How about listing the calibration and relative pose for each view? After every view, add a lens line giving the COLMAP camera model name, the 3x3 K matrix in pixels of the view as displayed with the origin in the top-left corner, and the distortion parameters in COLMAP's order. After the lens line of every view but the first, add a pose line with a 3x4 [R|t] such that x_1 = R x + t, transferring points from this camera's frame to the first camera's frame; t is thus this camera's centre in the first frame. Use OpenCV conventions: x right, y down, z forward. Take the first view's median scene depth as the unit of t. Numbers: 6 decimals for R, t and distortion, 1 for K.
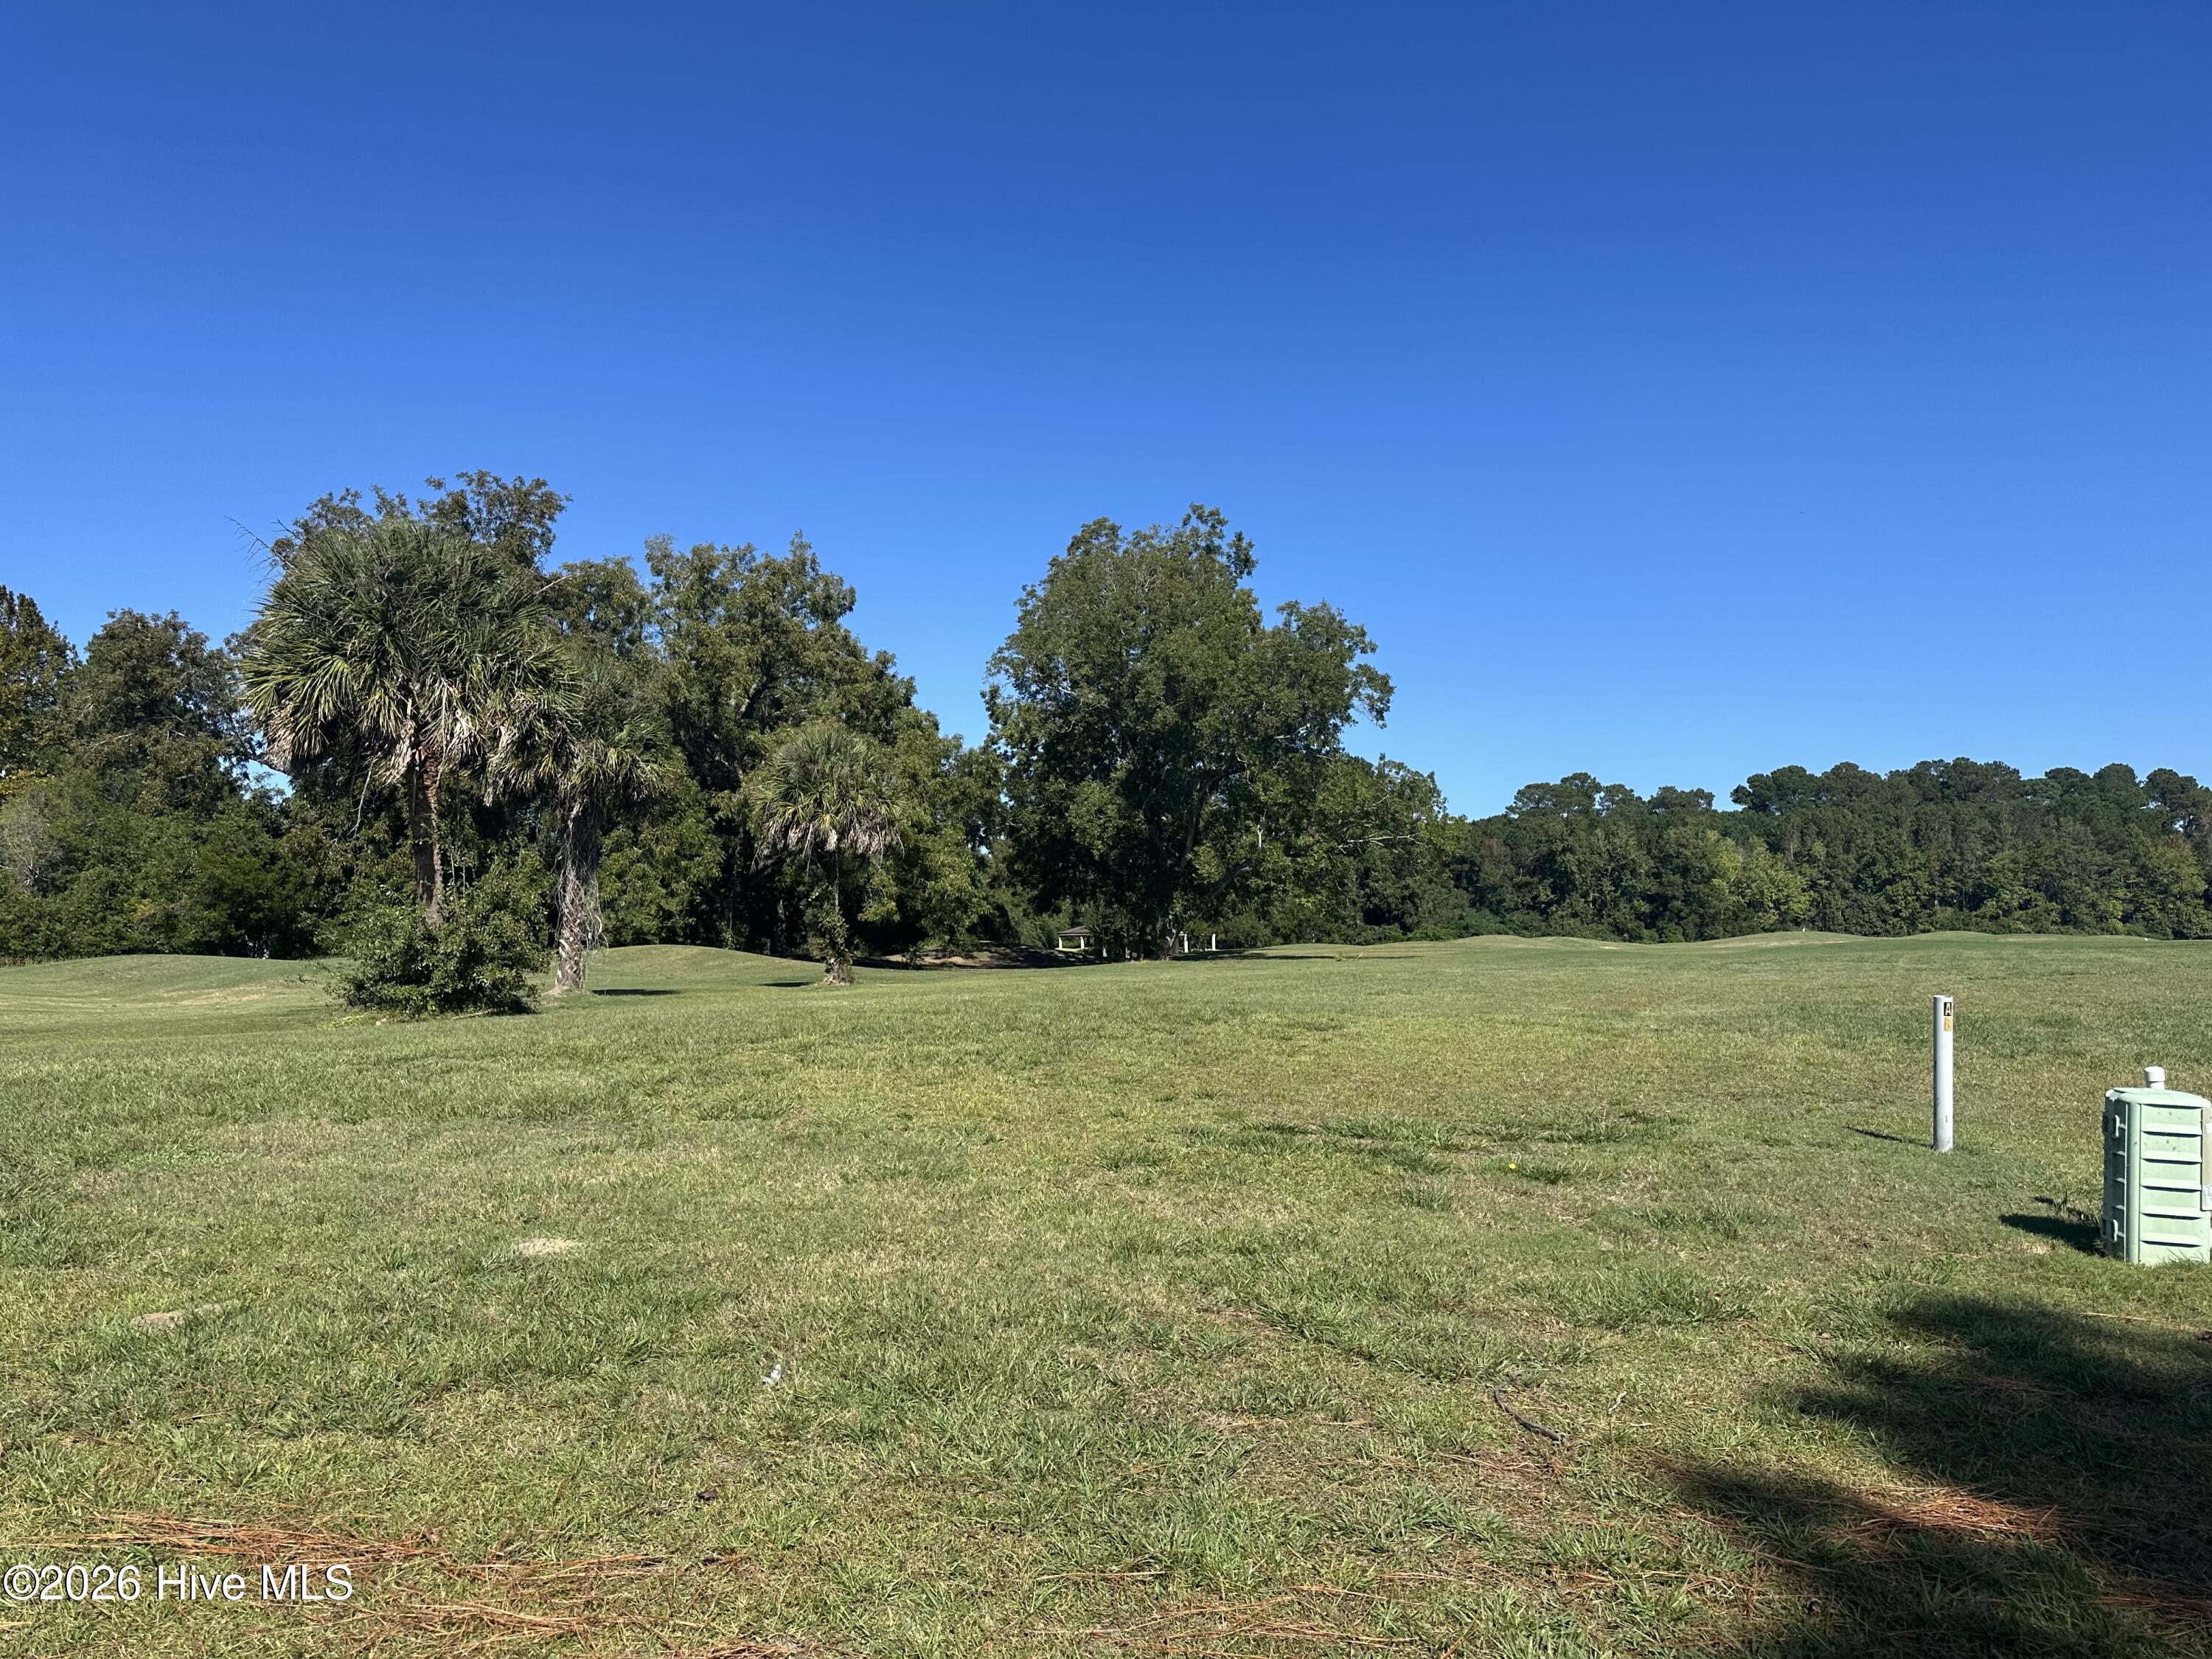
lens RADIAL K [[1511.5, 0, 1097.4], [0, 1511.5, 837.8], [0, 0, 1]] dist [0.083514, -0.112213]
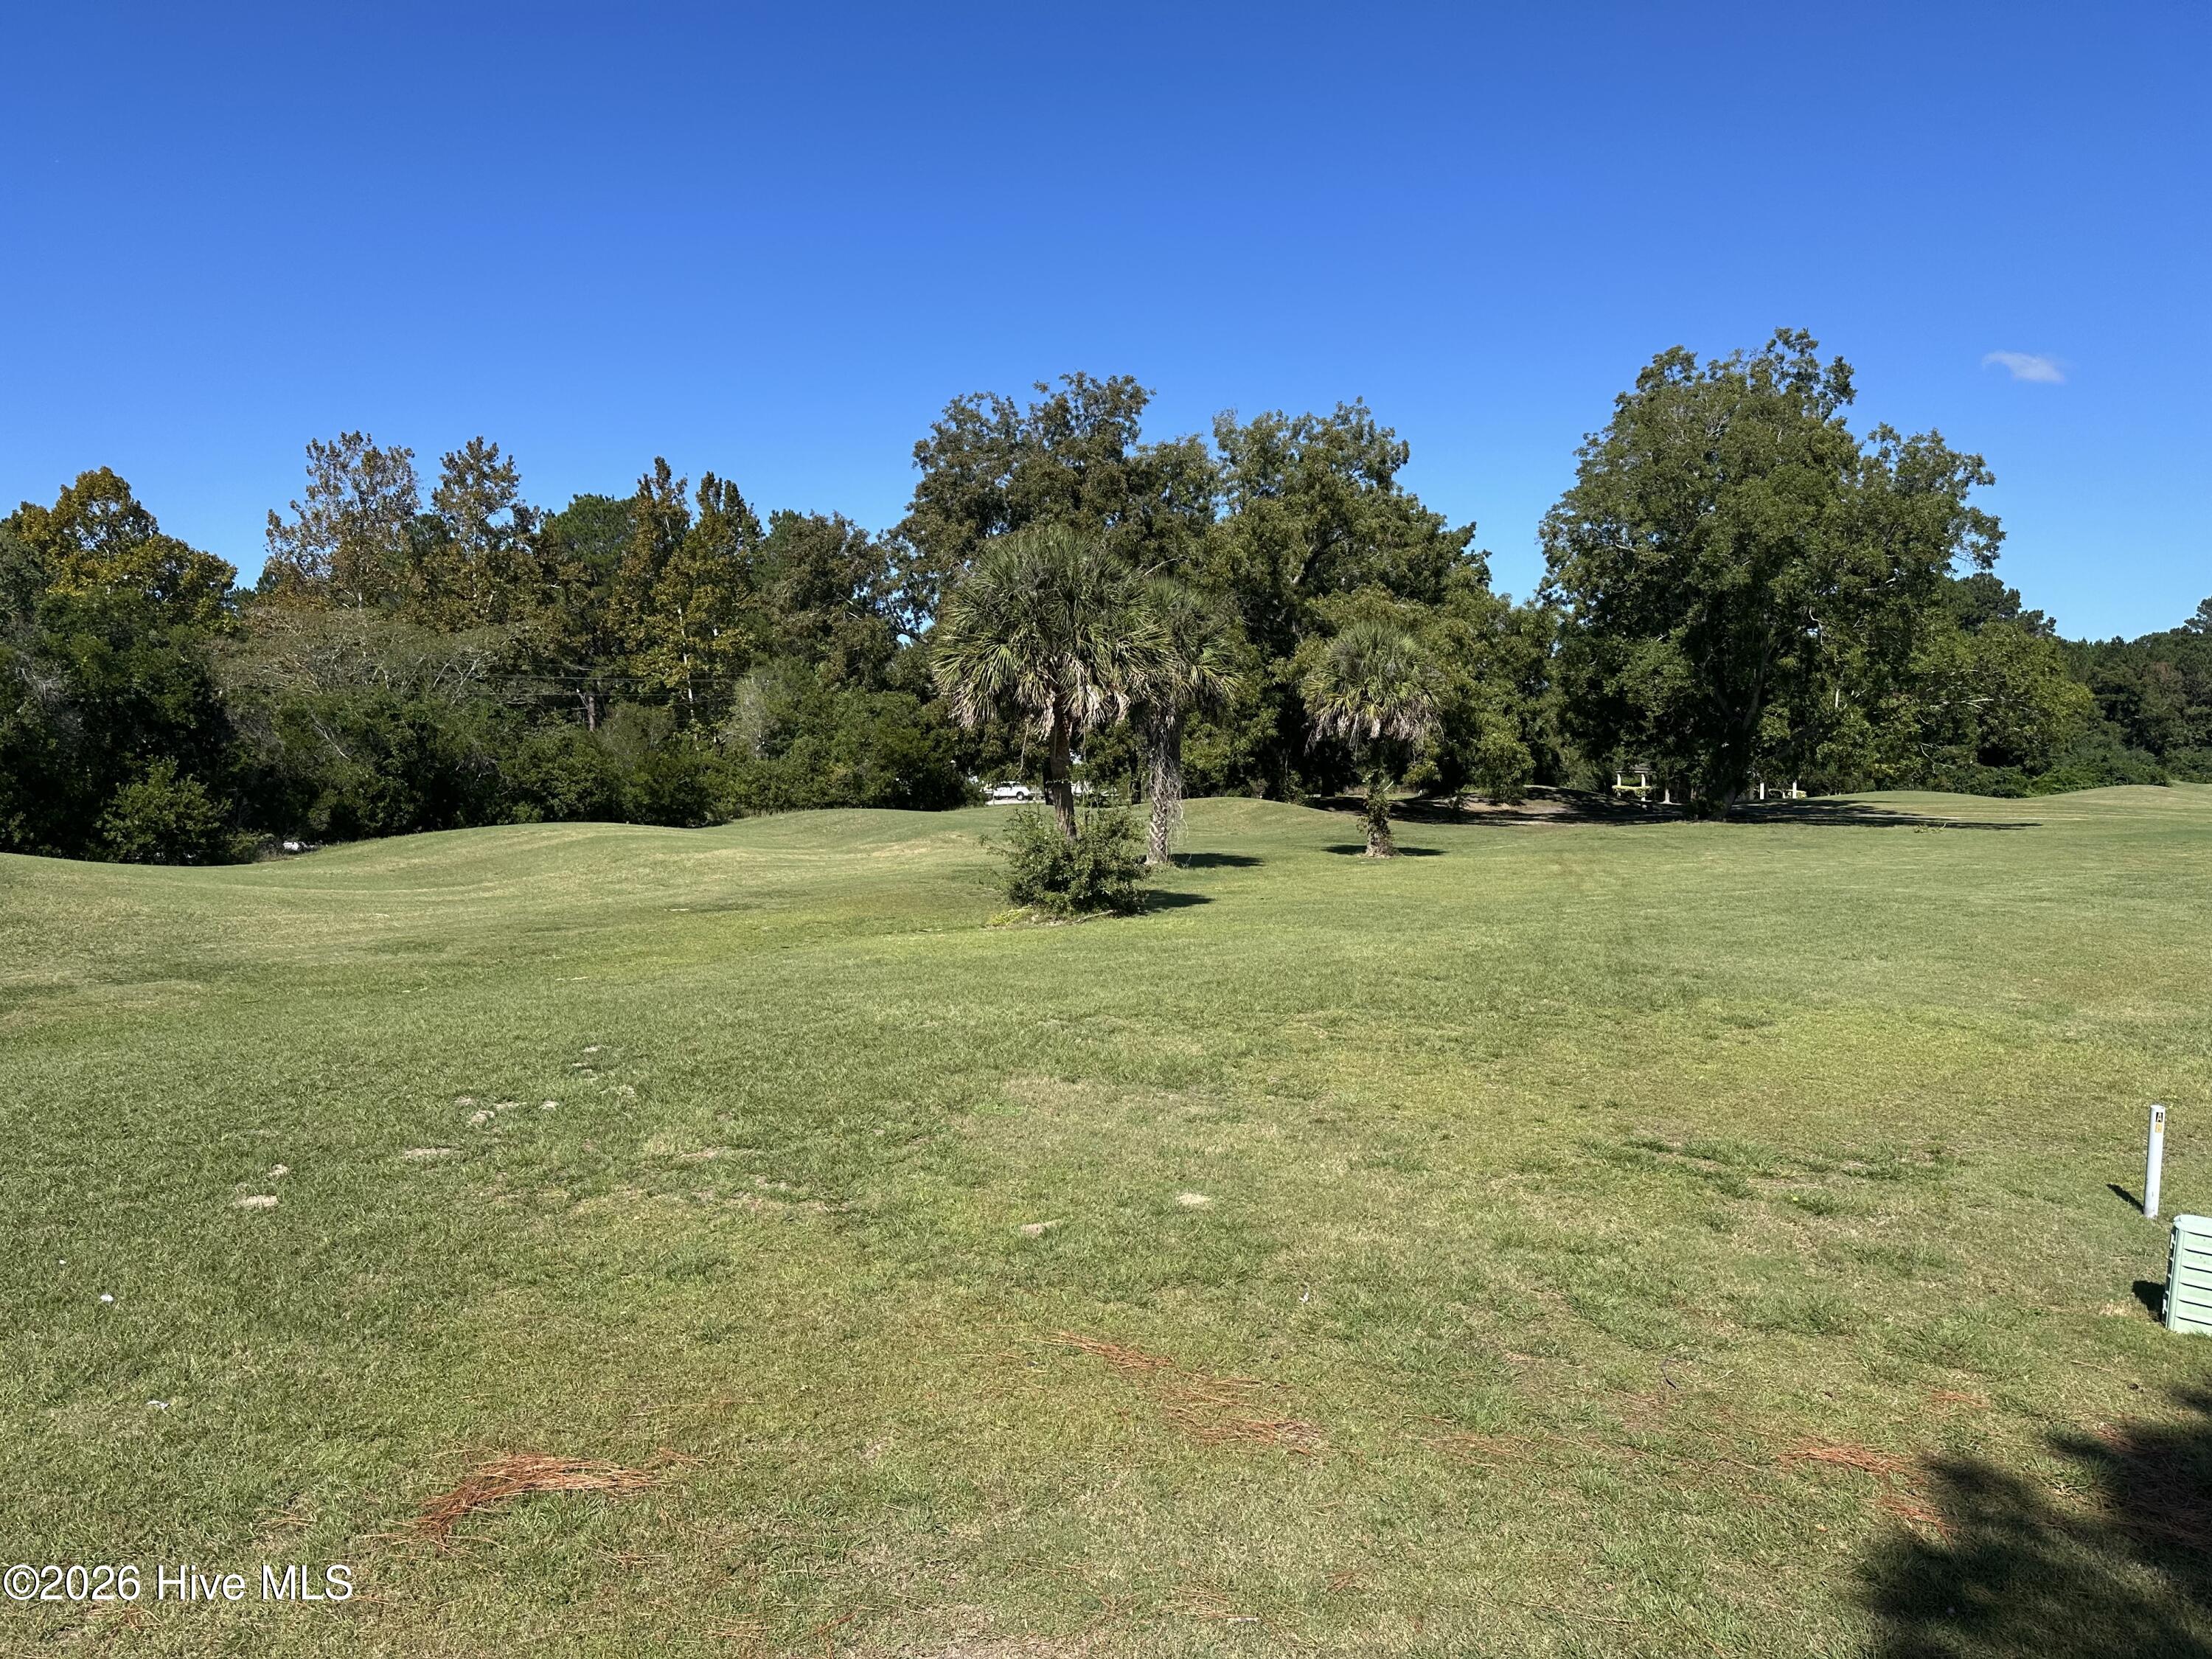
lens RADIAL K [[1511.5, 0, 1120.1], [0, 1511.5, 828.1], [0, 0, 1]] dist [0.083514, -0.112213]
pose [[0.940259, 0.036459, -0.338503, 0.013913], [0.003878, 0.993038, 0.117728, -0.031821], [0.340439, -0.112008, 0.933572, -0.057535]]
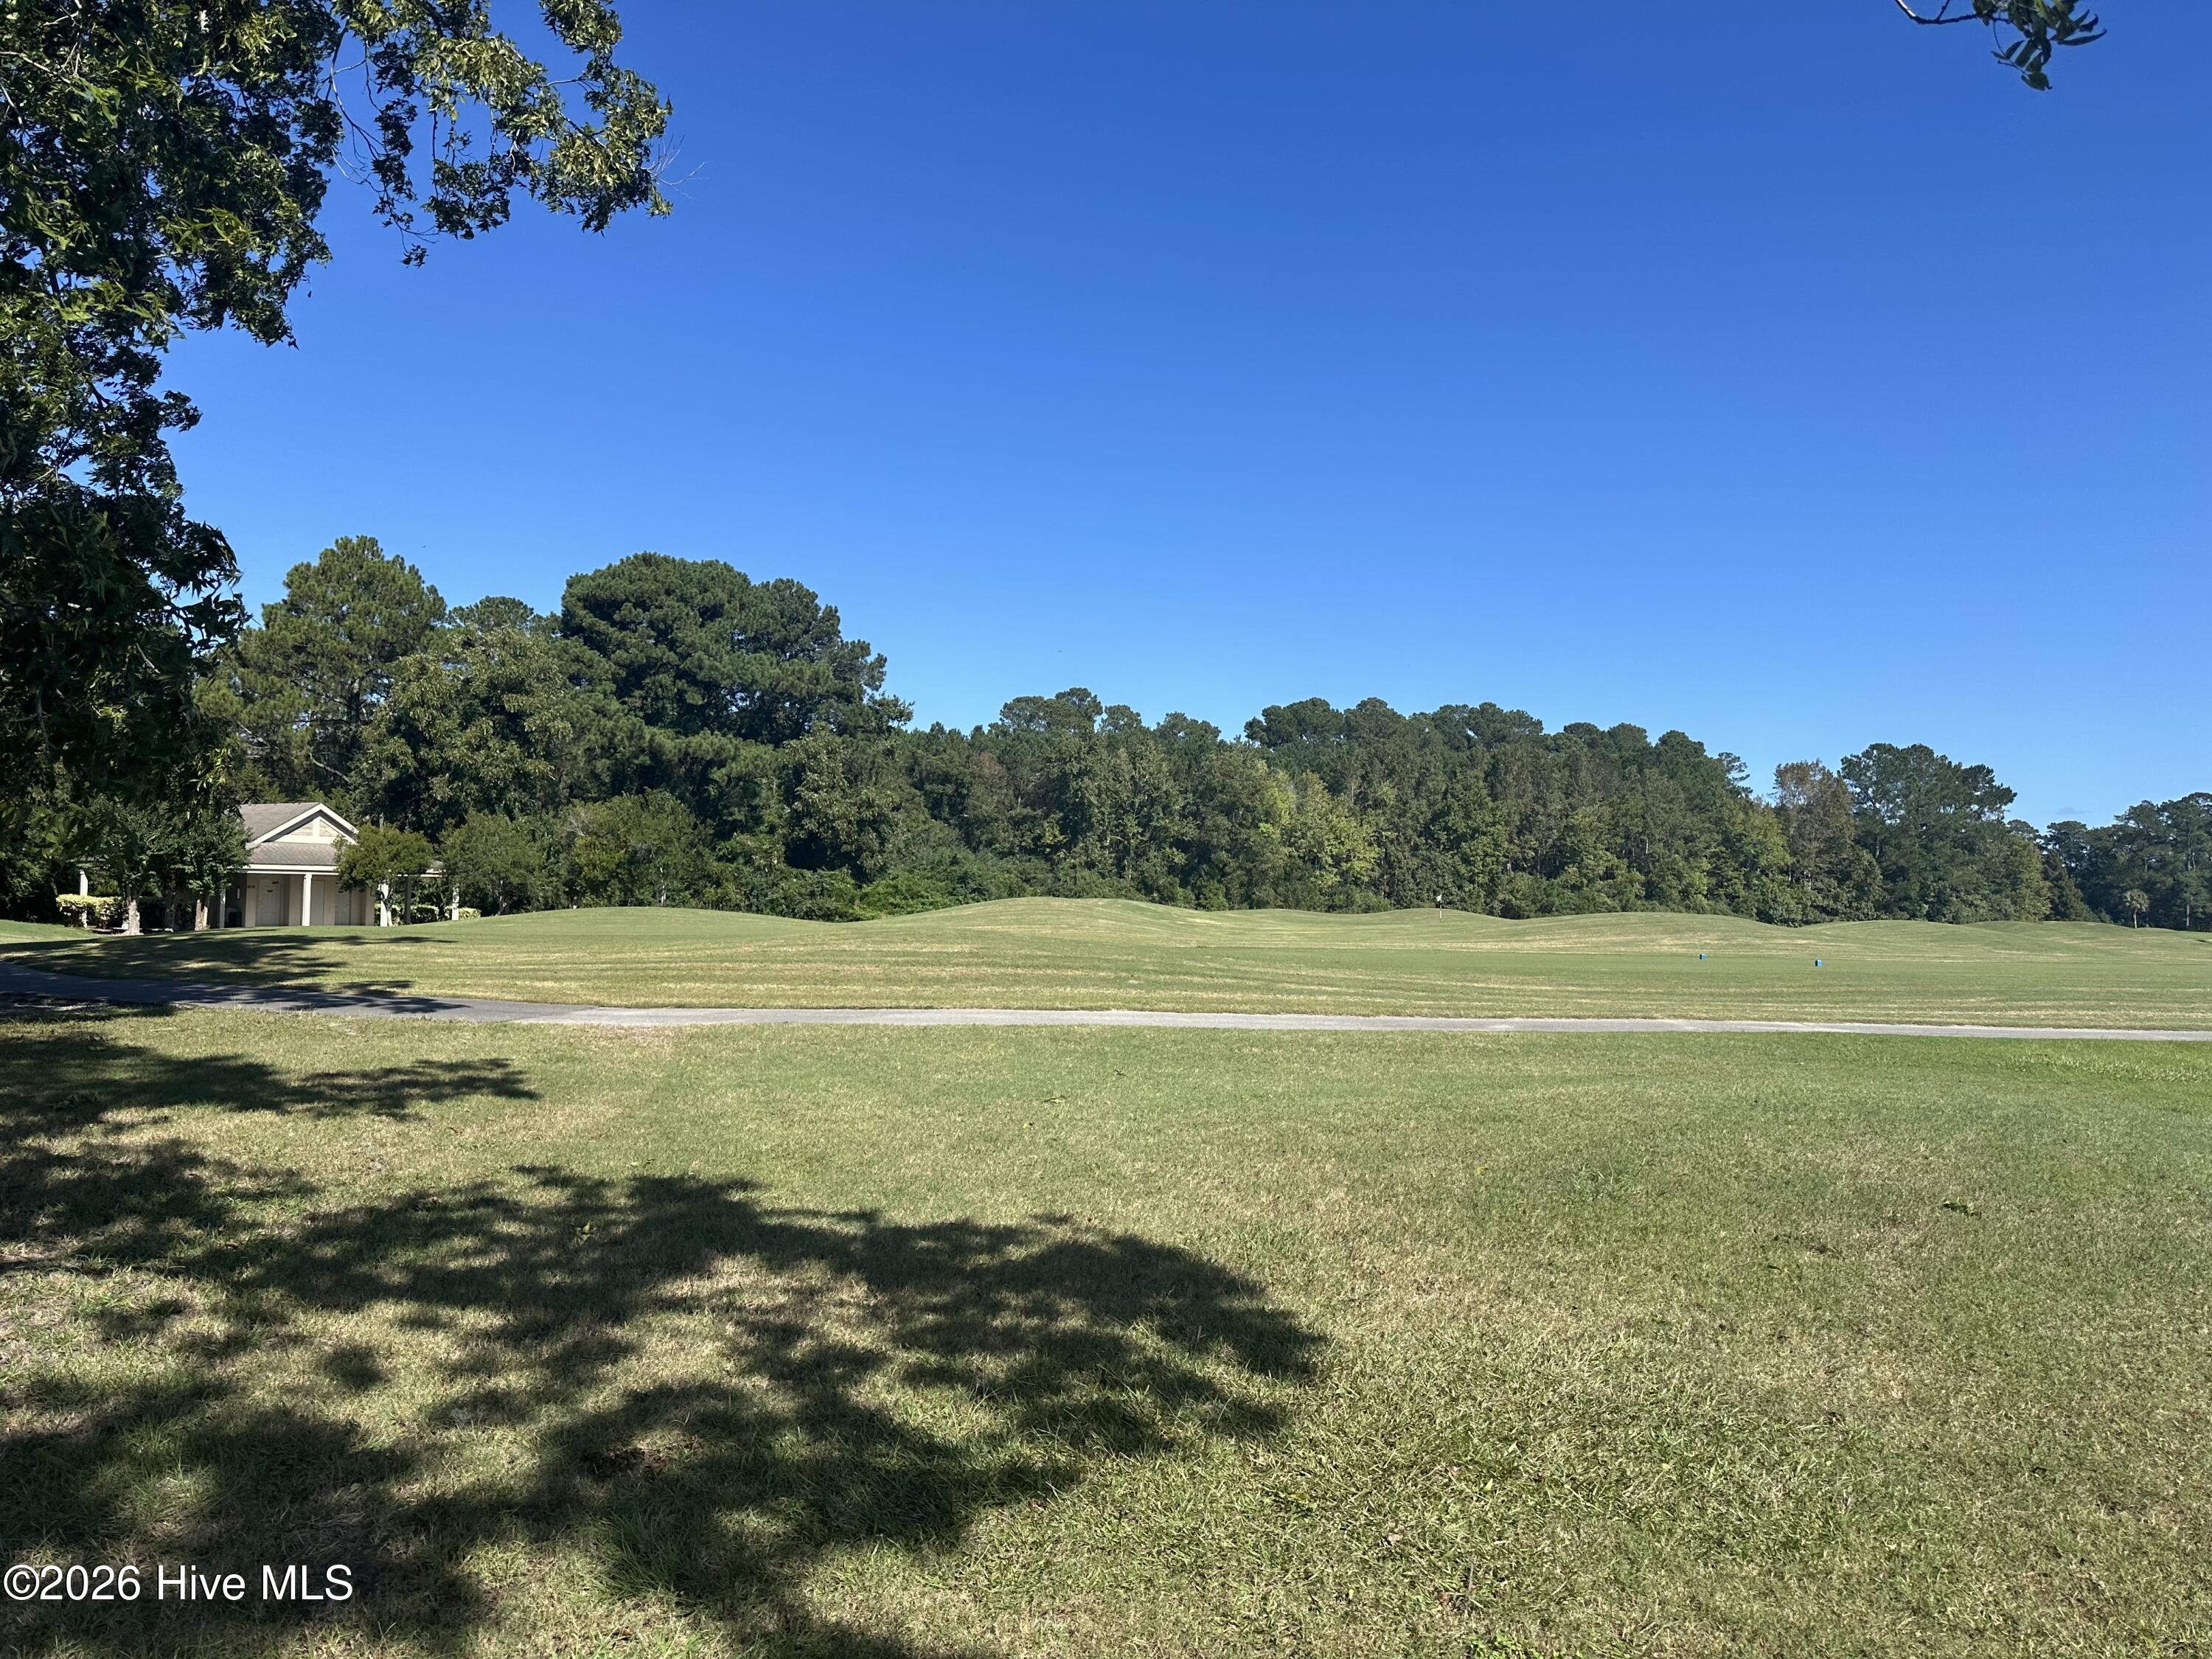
lens RADIAL K [[1511.5, 0, 1123.5], [0, 1511.5, 843.9], [0, 0, 1]] dist [0.083514, -0.112213]
pose [[0.926723, 0.044348, 0.373118, 0.182914], [-0.059222, 0.997838, 0.028493, 0.056504], [-0.371048, -0.048502, 0.927346, 0.967661]]
